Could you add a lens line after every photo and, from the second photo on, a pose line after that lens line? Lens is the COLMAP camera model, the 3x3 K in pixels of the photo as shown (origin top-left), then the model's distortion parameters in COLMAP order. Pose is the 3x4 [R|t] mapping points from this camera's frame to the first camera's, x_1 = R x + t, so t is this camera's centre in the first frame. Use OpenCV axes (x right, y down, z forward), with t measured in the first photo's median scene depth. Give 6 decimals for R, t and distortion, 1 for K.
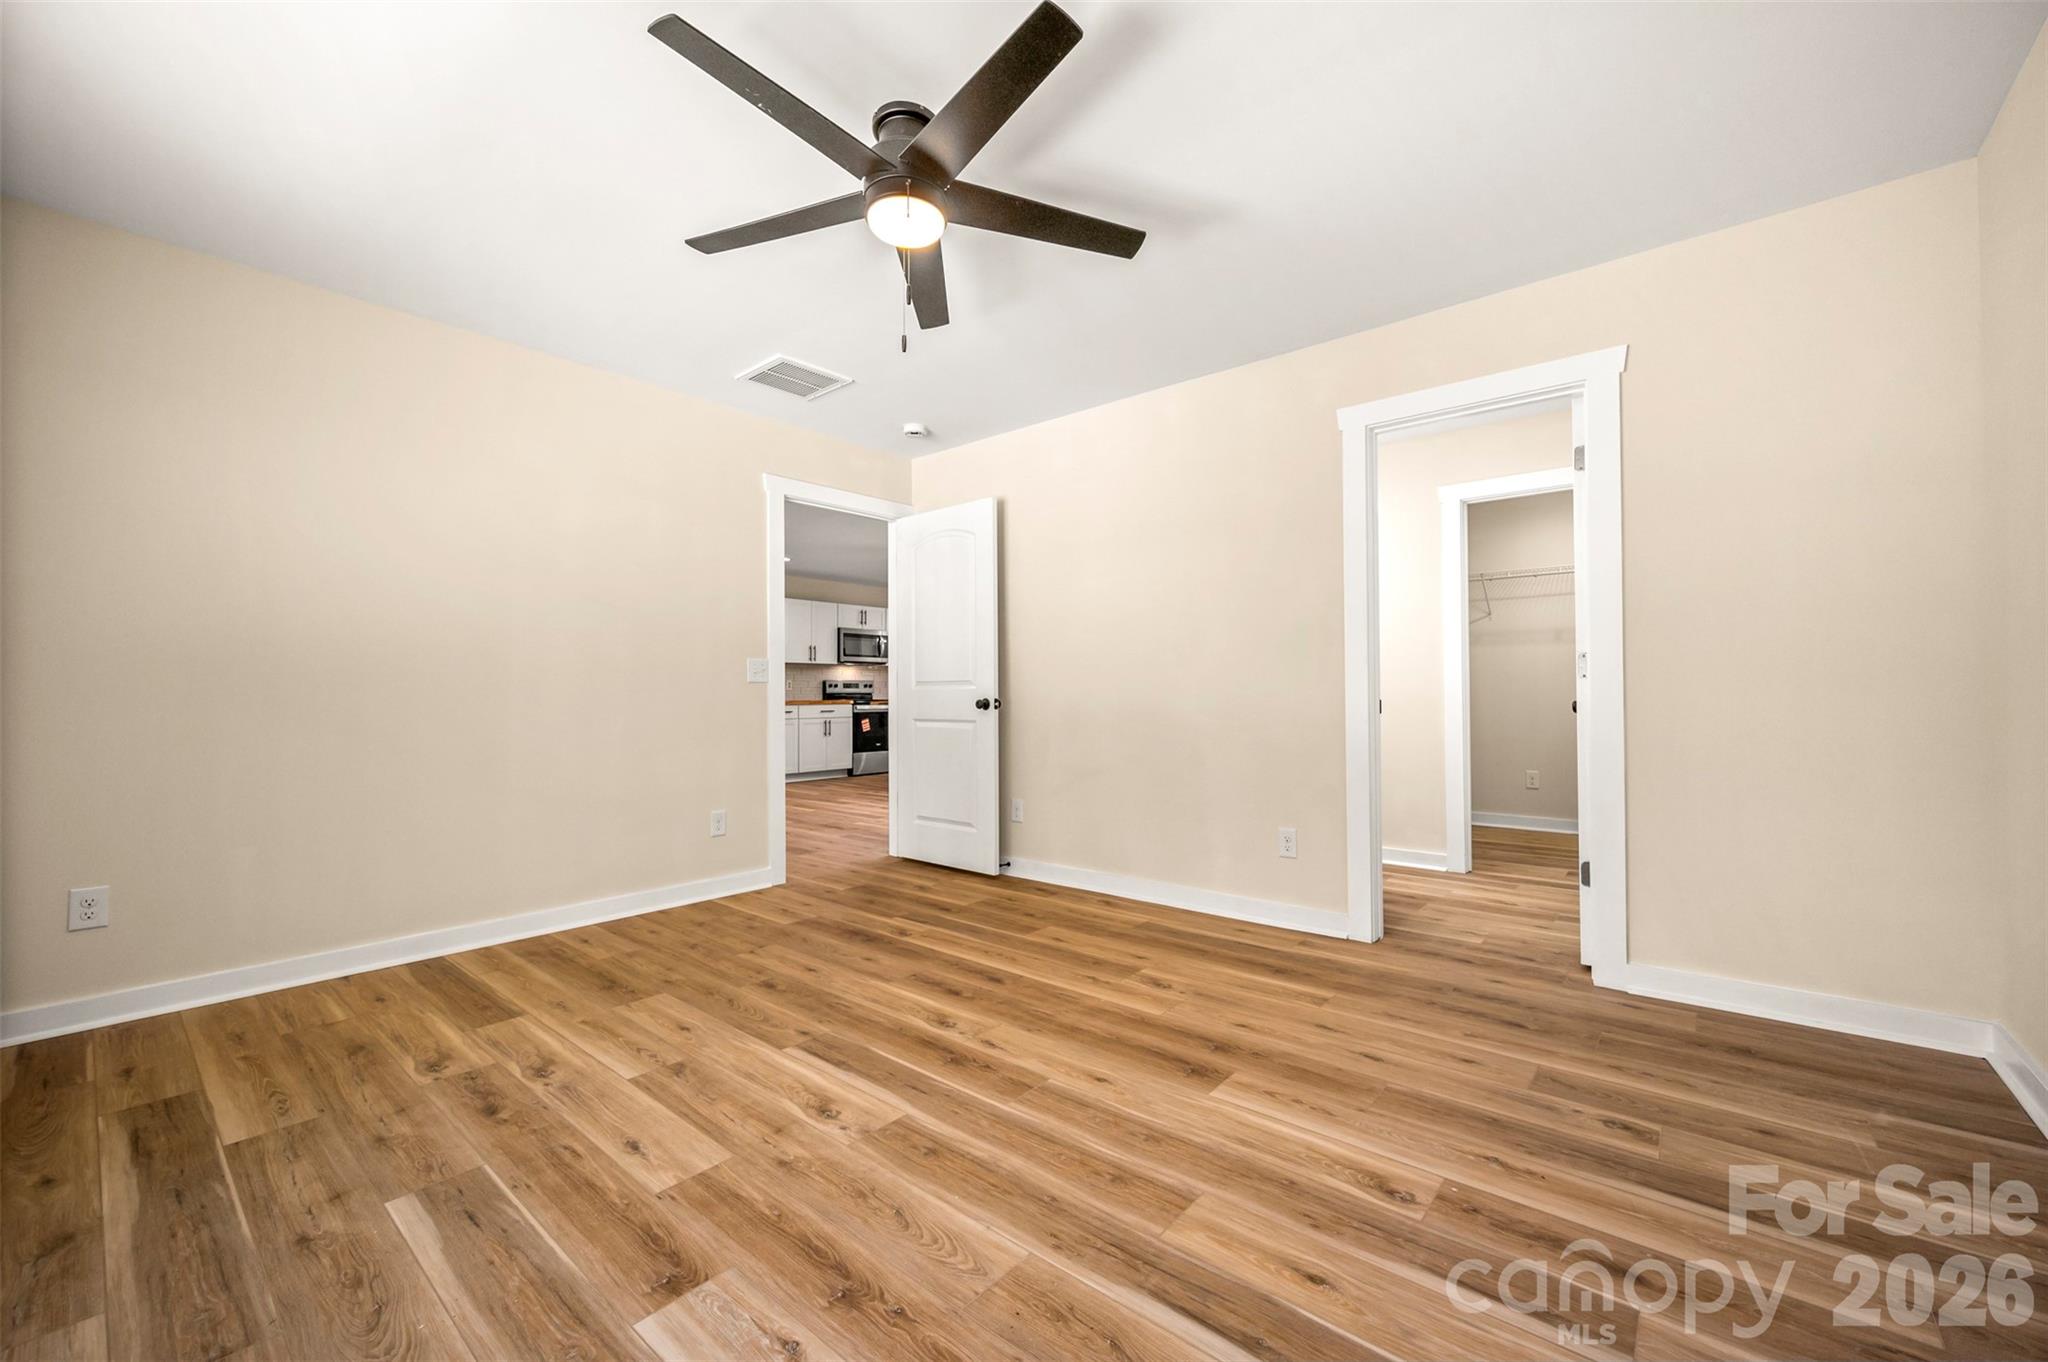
lens RADIAL K [[813.8, 0, 1029.2], [0, 813.8, 682.3], [0, 0, 1]] dist [-0.000439, -0.000121]
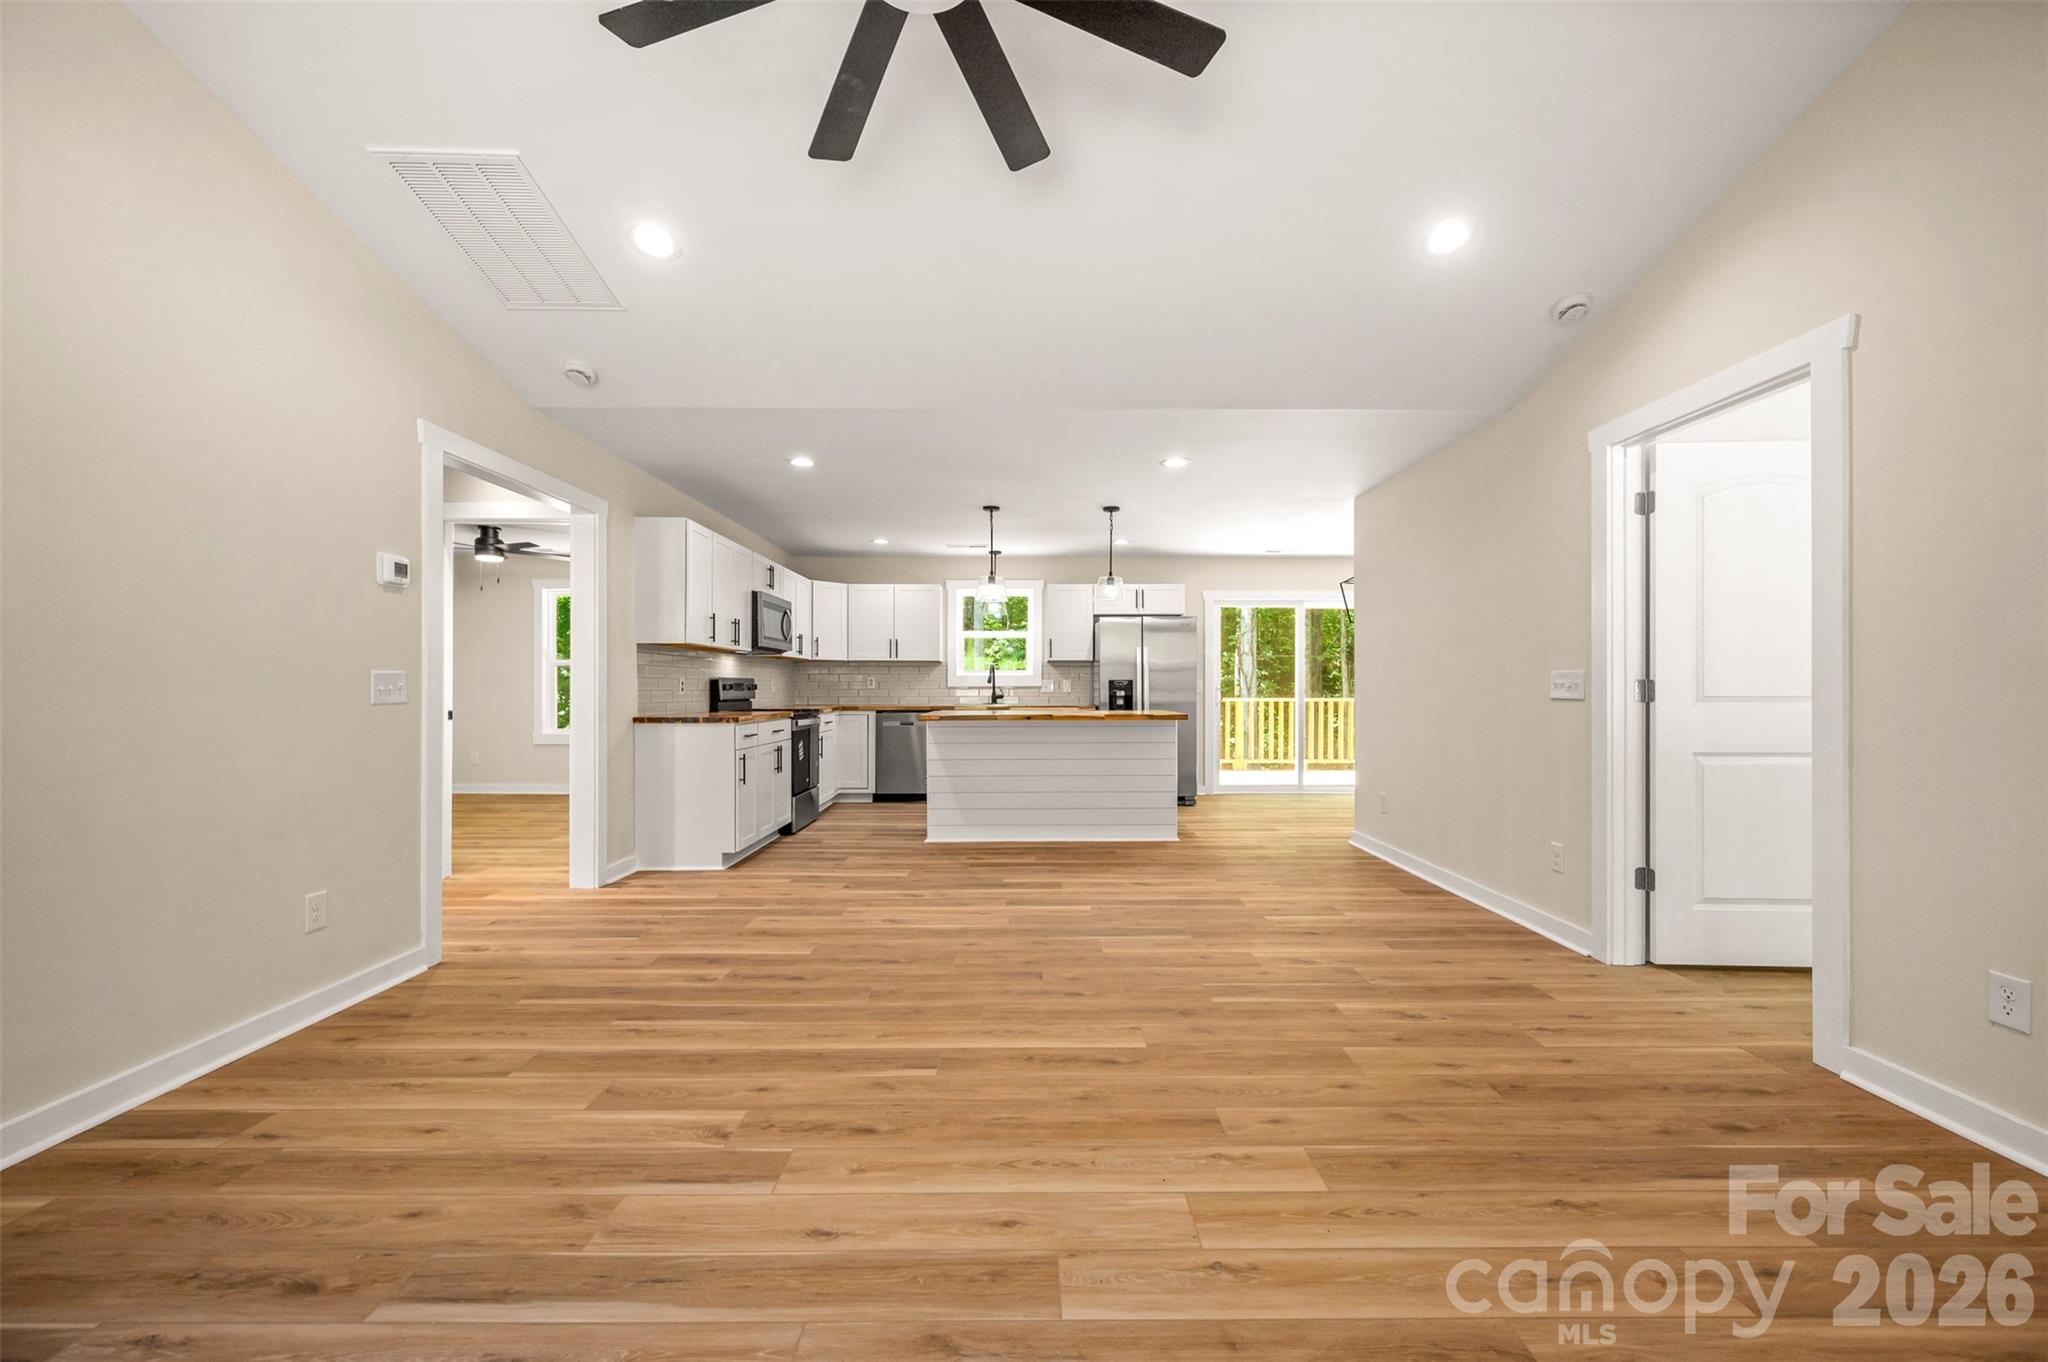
lens RADIAL K [[812.3, 0, 1027.6], [0, 812.3, 694.8], [0, 0, 1]] dist [0.000530, 0.000140]
pose [[0.760308, 0.000095, 0.649562, -0.341183], [-0.014586, 0.999750, 0.016927, -0.002551], [-0.649399, -0.022344, 0.760120, 0.294787]]
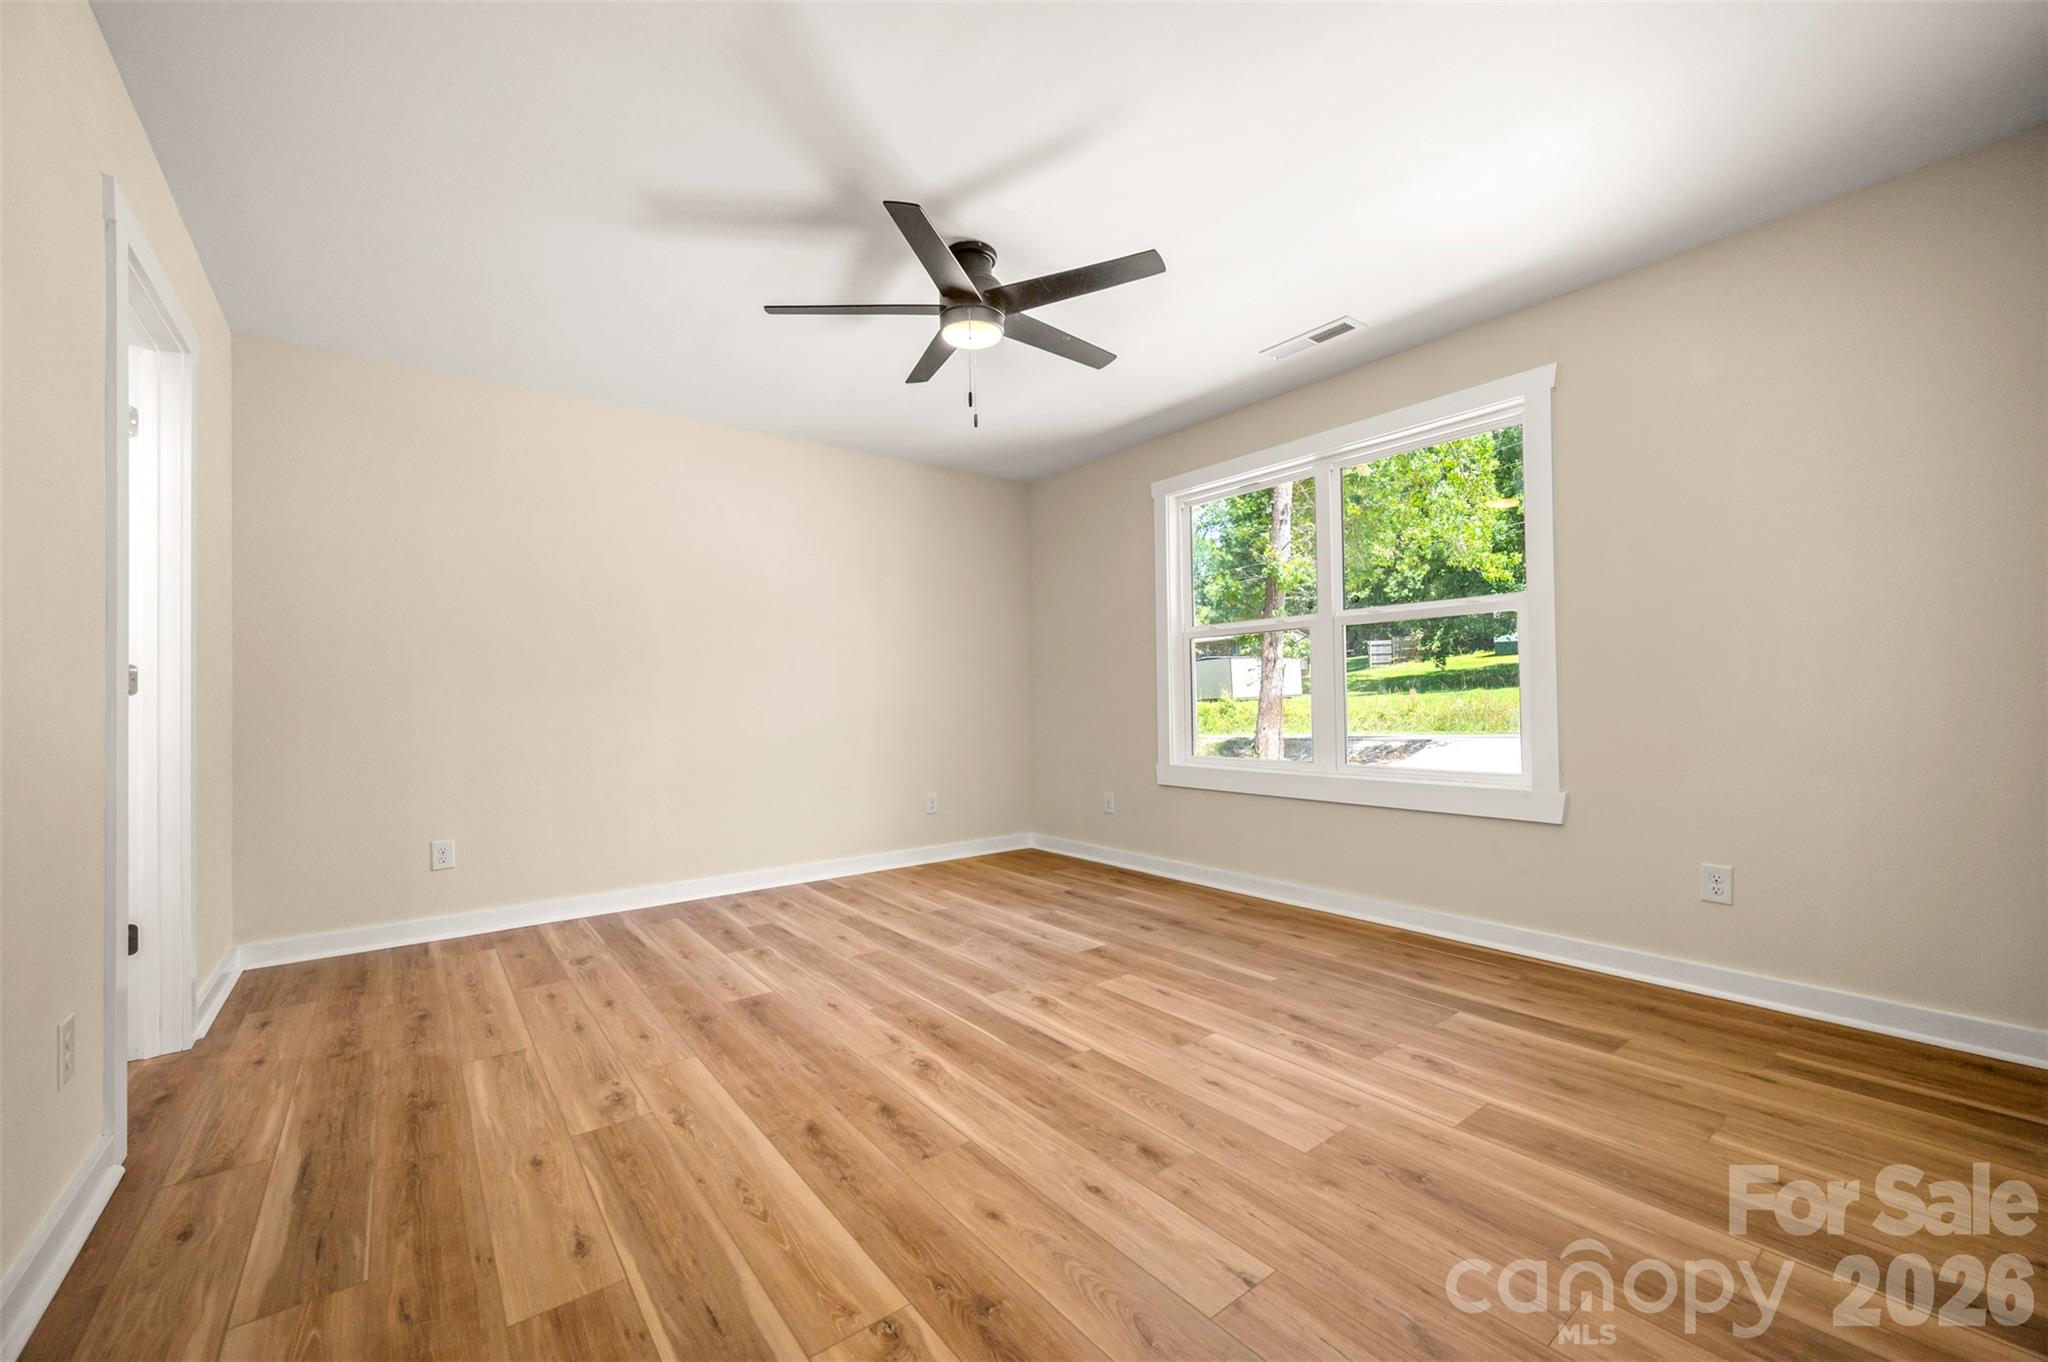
lens RADIAL K [[812.3, 0, 1027.6], [0, 812.3, 694.8], [0, 0, 1]] dist [0.000530, 0.000140]
pose [[-0.978270, 0.020025, 0.206364, -0.484481], [0.015540, 0.999607, -0.023334, 0.035977], [-0.206750, -0.019620, -0.978197, 2.197805]]
